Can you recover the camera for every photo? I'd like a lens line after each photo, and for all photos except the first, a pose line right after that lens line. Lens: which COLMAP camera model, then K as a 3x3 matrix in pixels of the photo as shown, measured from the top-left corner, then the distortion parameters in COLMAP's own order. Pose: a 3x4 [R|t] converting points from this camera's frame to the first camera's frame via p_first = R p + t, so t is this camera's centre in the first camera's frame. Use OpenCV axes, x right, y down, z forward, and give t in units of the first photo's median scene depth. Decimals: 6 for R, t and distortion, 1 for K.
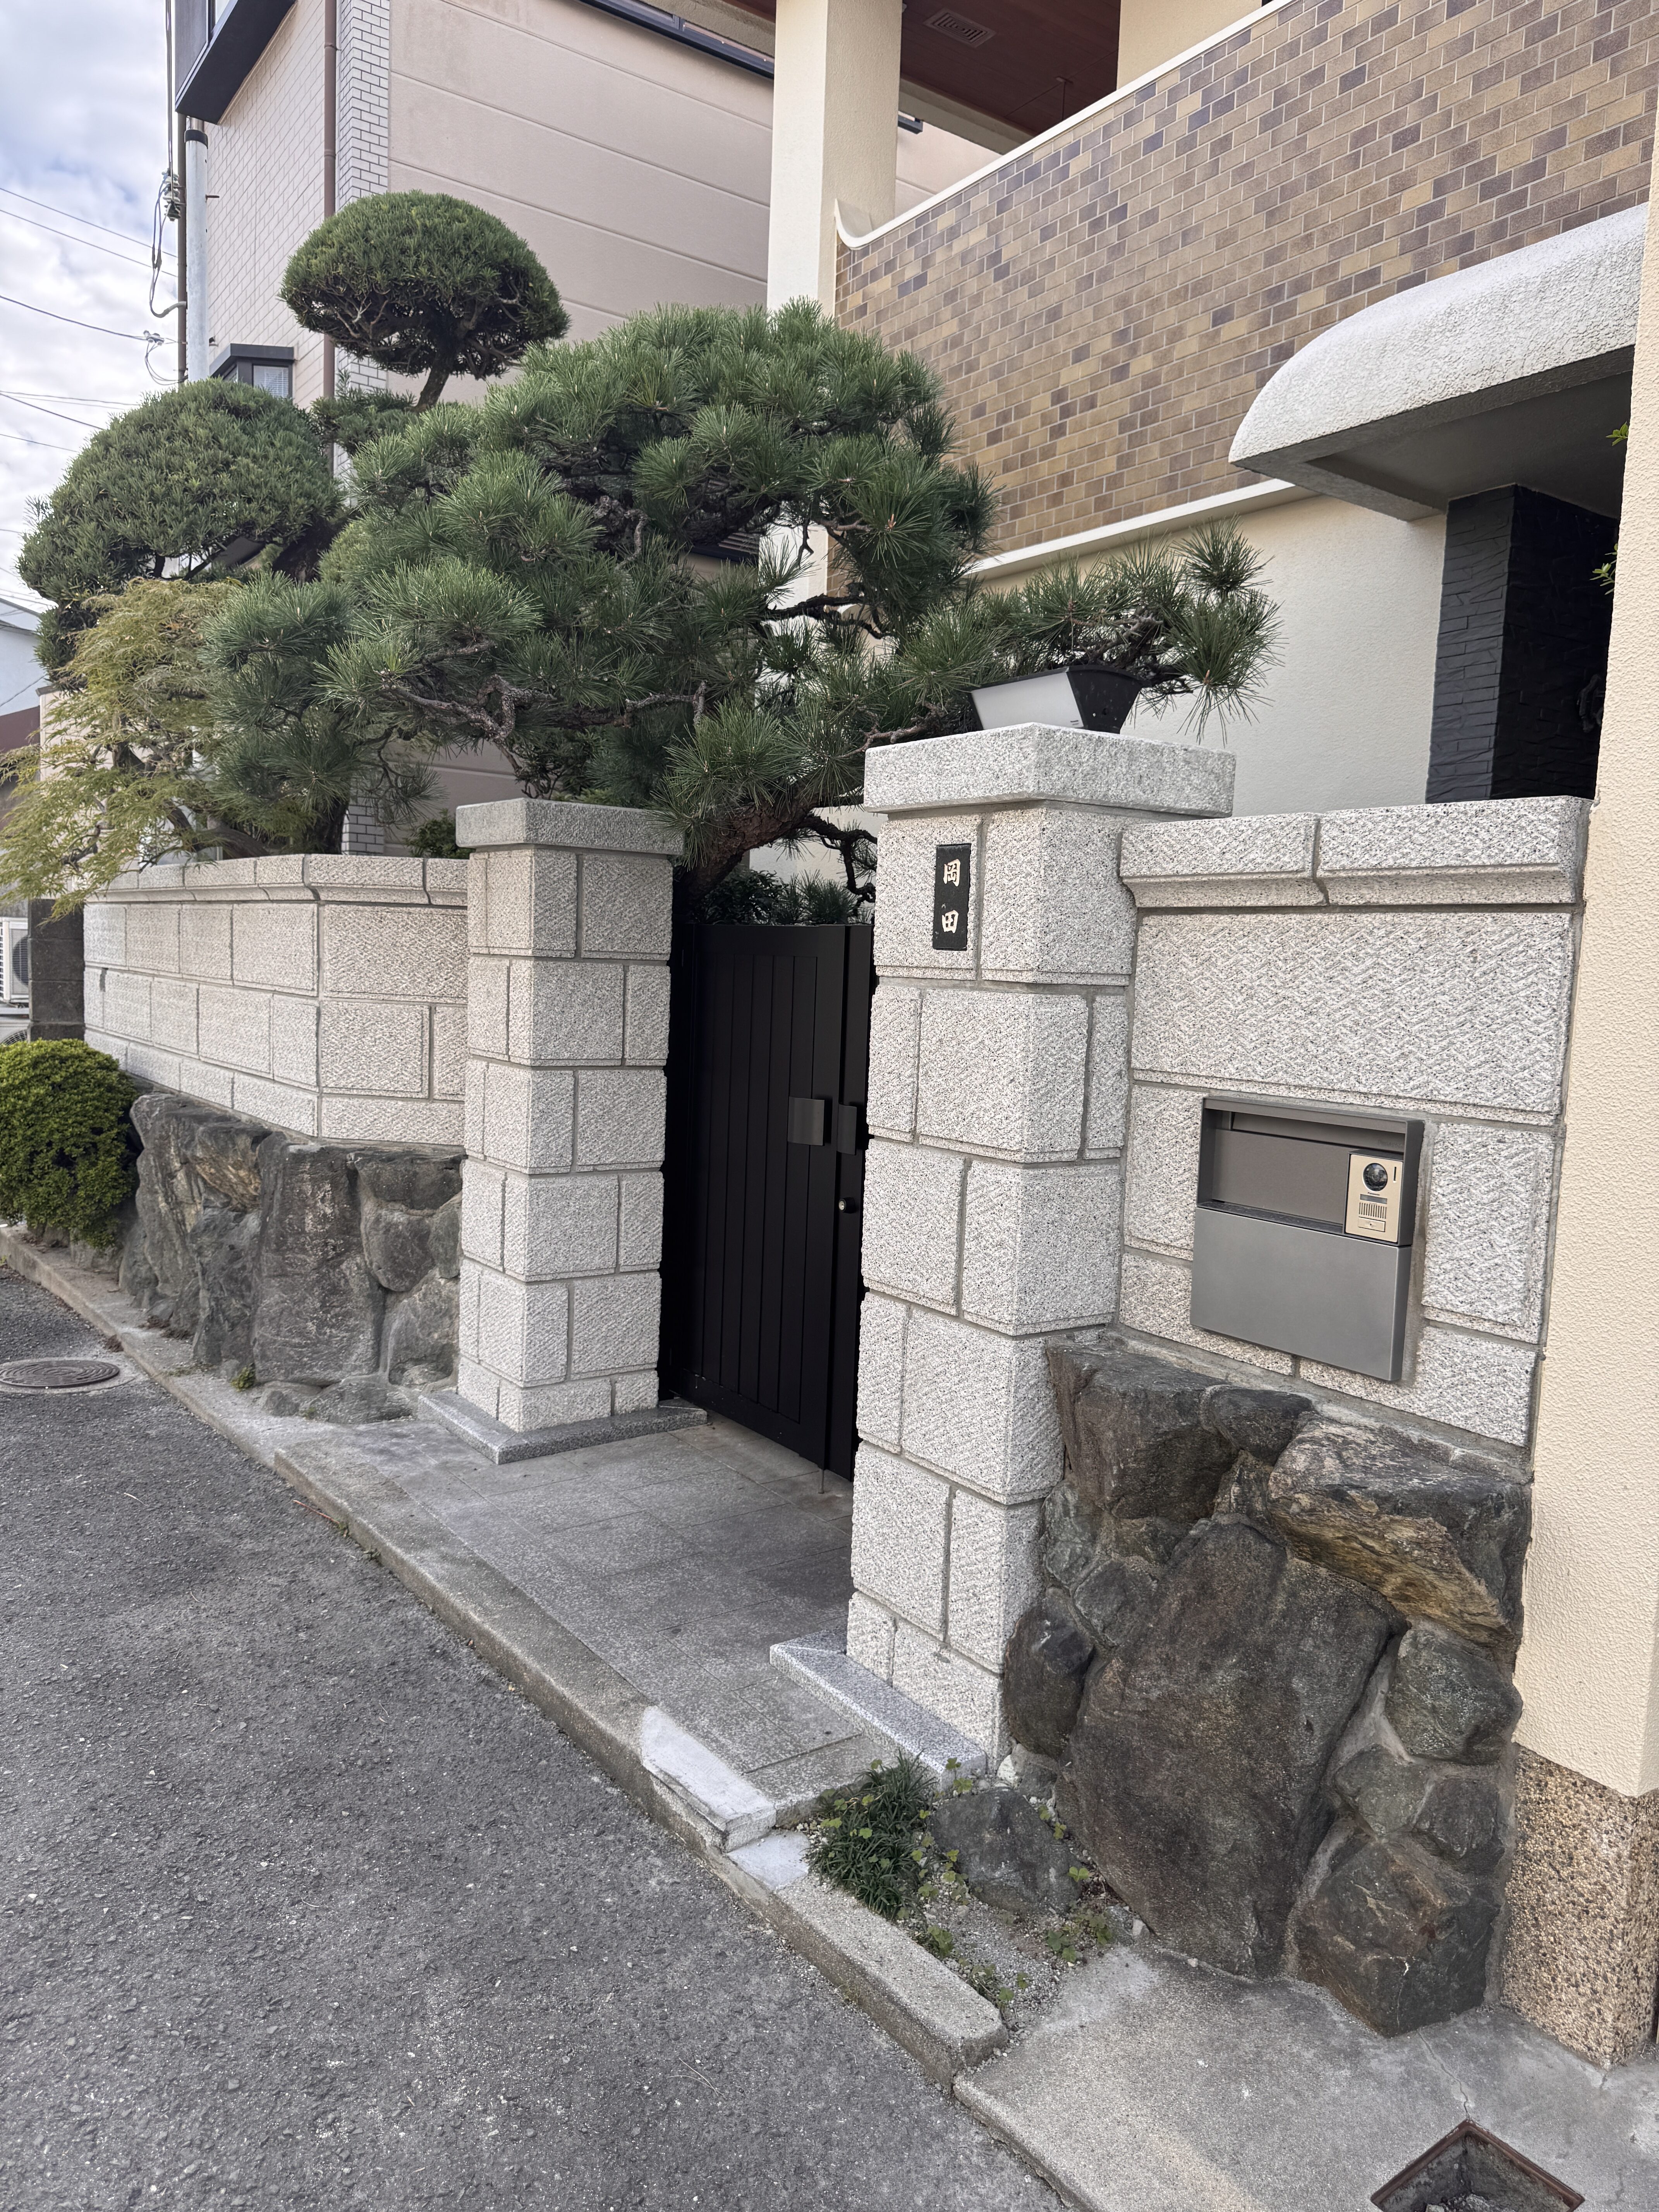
lens RADIAL K [[1560.4, 0, 820.7], [0, 1560.4, 1108.8], [0, 0, 1]] dist [0.020951, -0.021946]
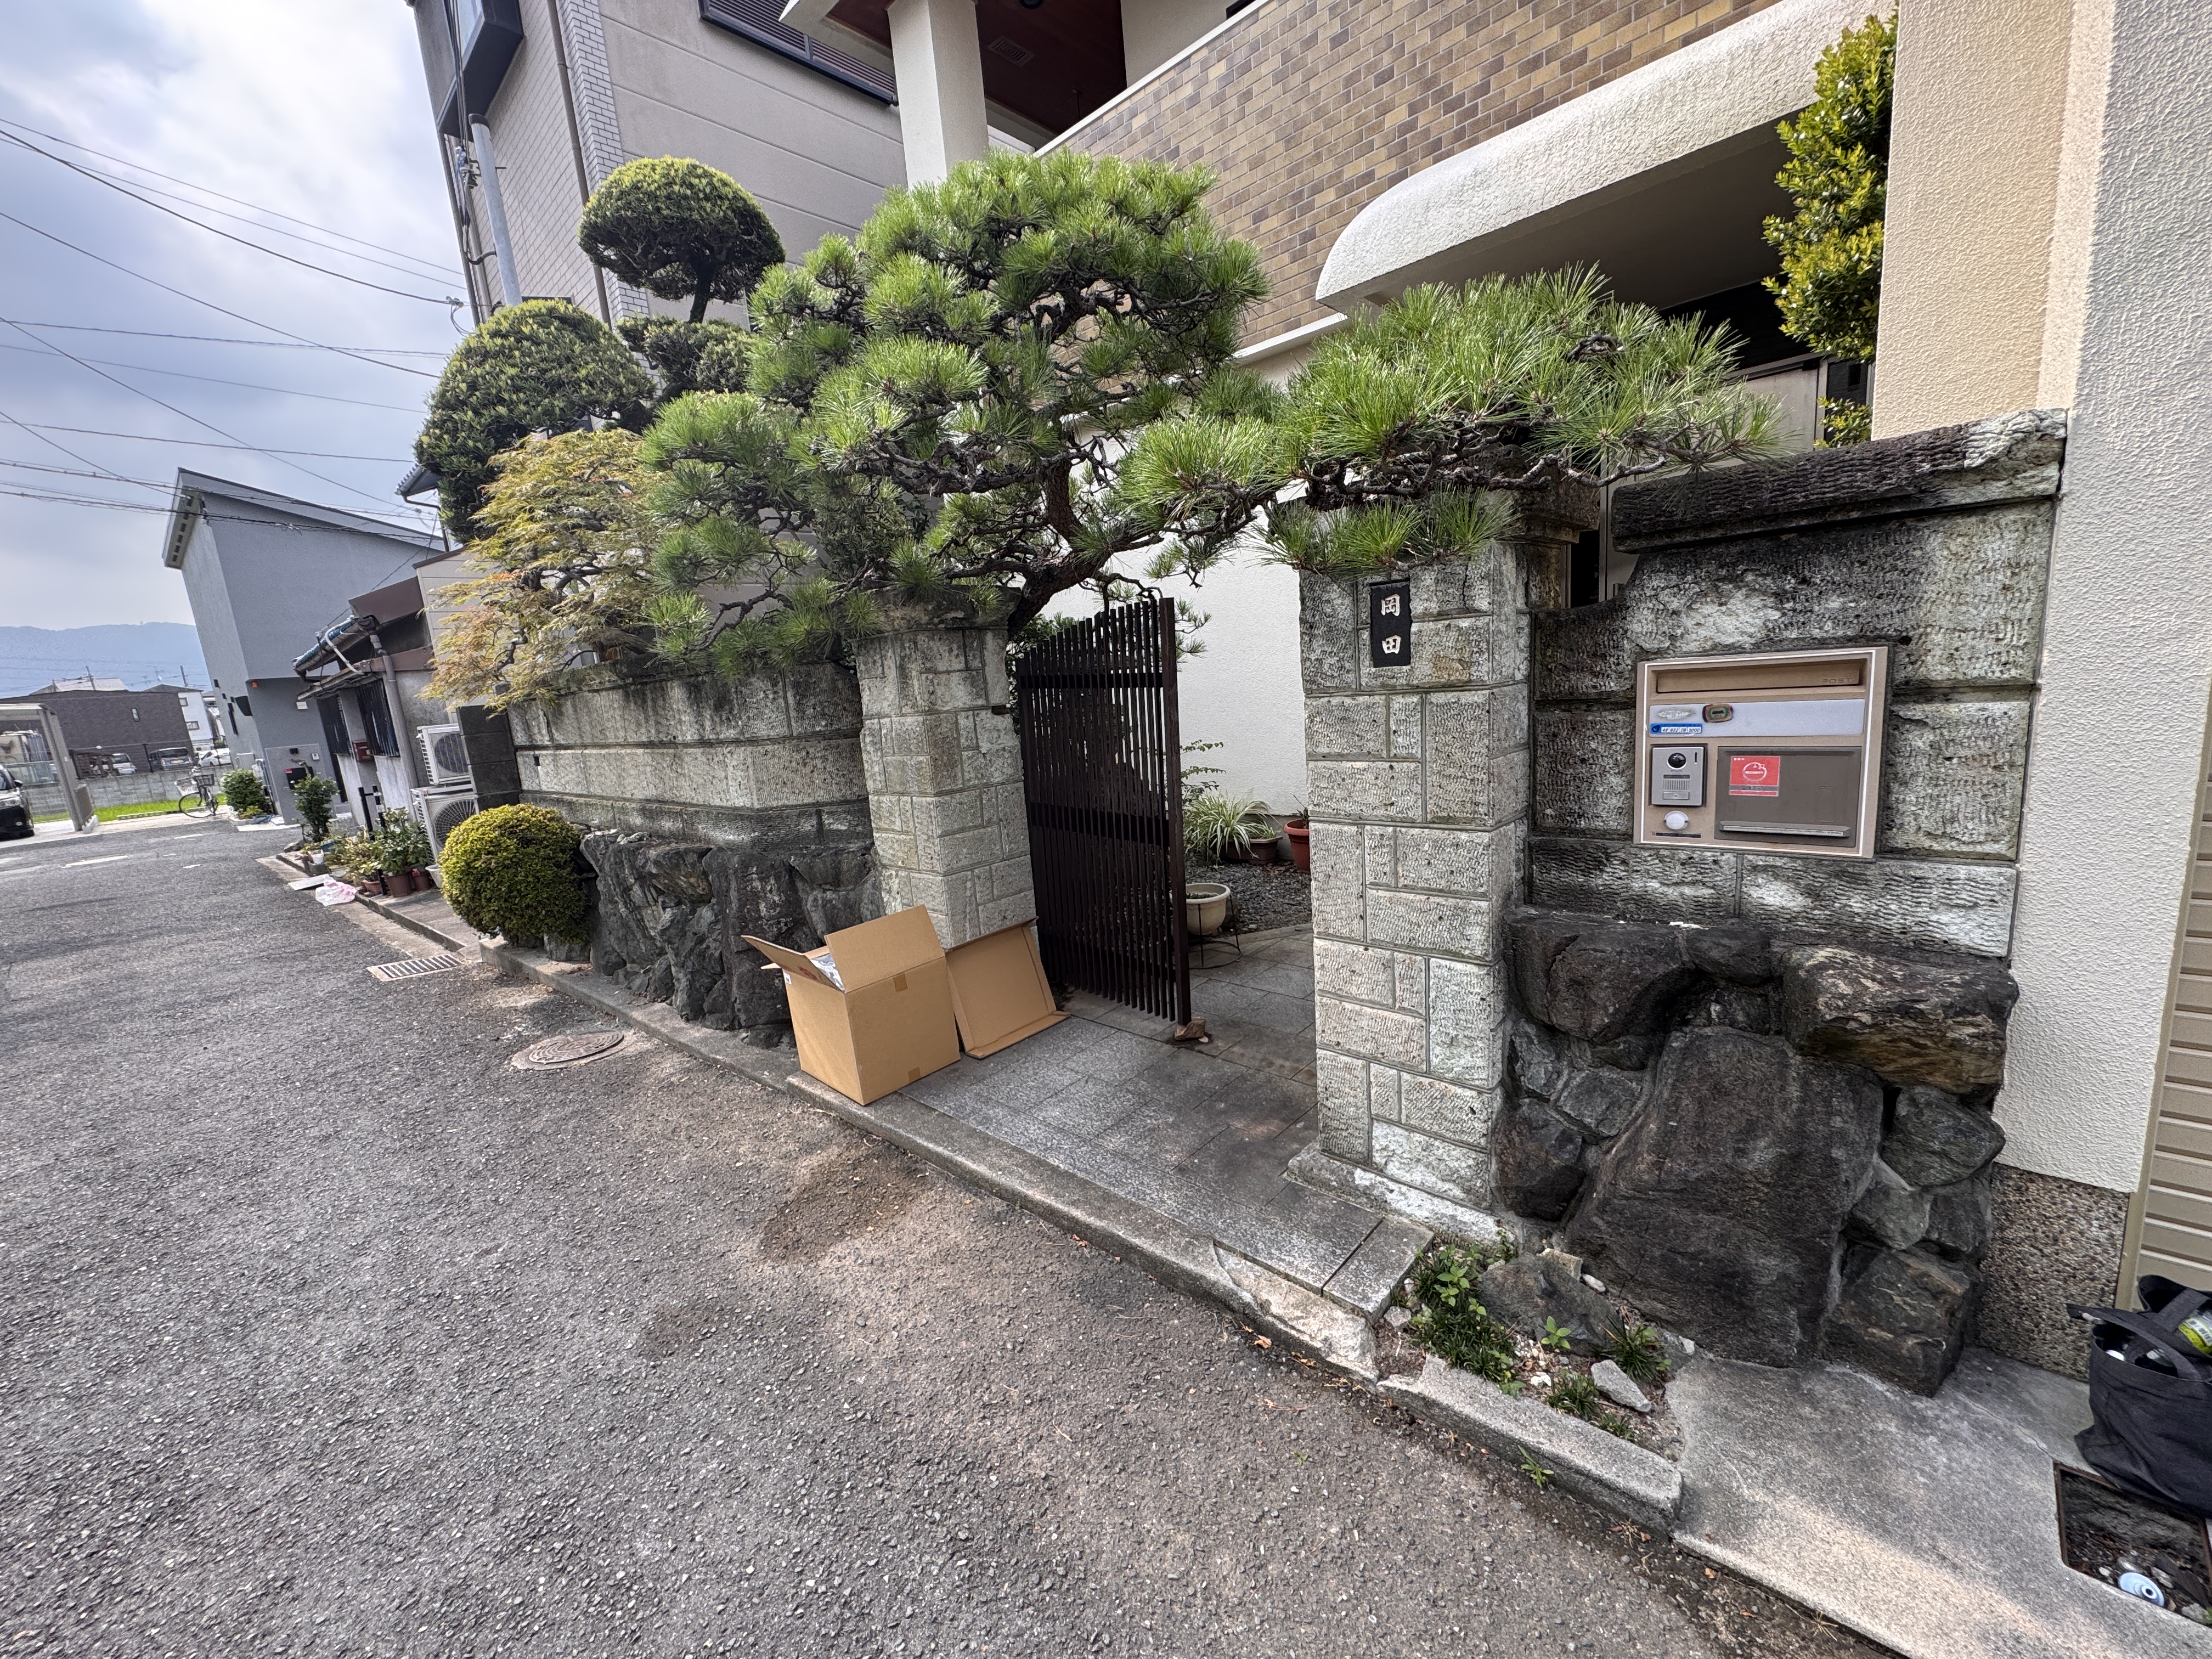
lens RADIAL K [[876.9, 0, 1110.5], [0, 876.9, 830.4], [0, 0, 1]] dist [-0.000507, 0.000147]
pose [[0.970363, -0.159472, 0.181563, -0.157664], [0.145307, 0.985385, 0.088897, -0.018632], [-0.193086, -0.059880, 0.979353, 0.189048]]
